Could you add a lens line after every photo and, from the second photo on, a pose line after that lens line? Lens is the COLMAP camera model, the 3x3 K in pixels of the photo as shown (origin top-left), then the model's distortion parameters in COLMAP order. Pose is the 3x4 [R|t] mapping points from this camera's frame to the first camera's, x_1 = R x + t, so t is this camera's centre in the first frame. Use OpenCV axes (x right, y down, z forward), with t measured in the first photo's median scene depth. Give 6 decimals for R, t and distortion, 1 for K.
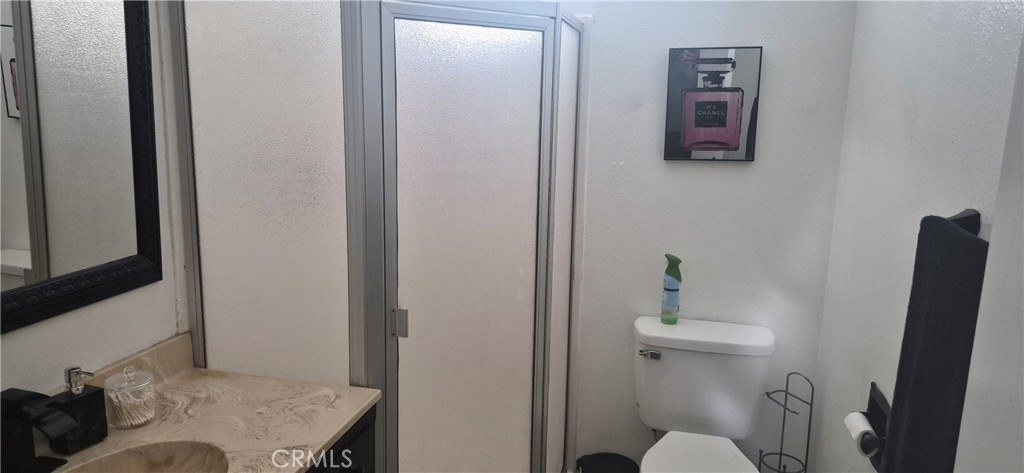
lens RADIAL K [[724.4, 0, 512.0], [0, 724.4, 236.5], [0, 0, 1]] dist [0.099670, -0.158525]
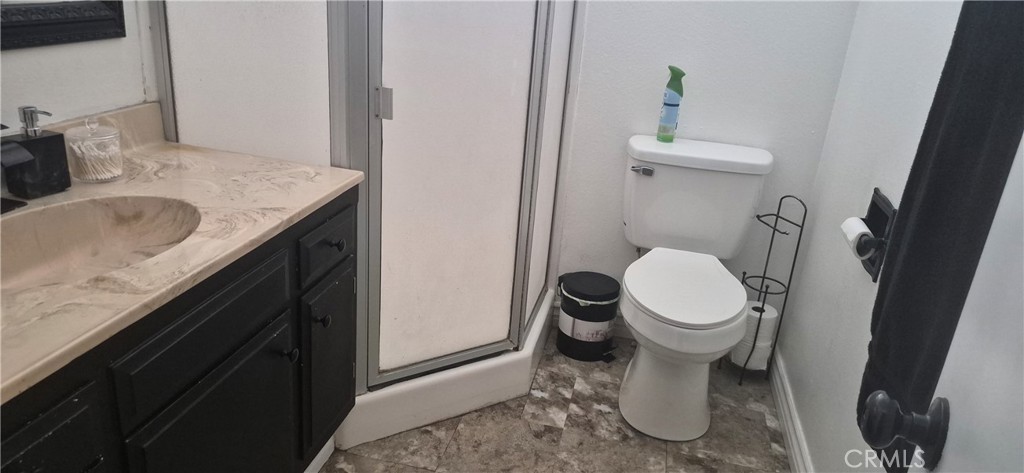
lens RADIAL K [[723.6, 0, 504.5], [0, 723.6, 240.4], [0, 0, 1]] dist [0.118607, -0.175670]
pose [[0.998617, 0.050319, 0.015217, -0.005136], [-0.052268, 0.981345, 0.185014, 0.113007], [-0.005623, -0.185553, 0.982618, 0.045952]]
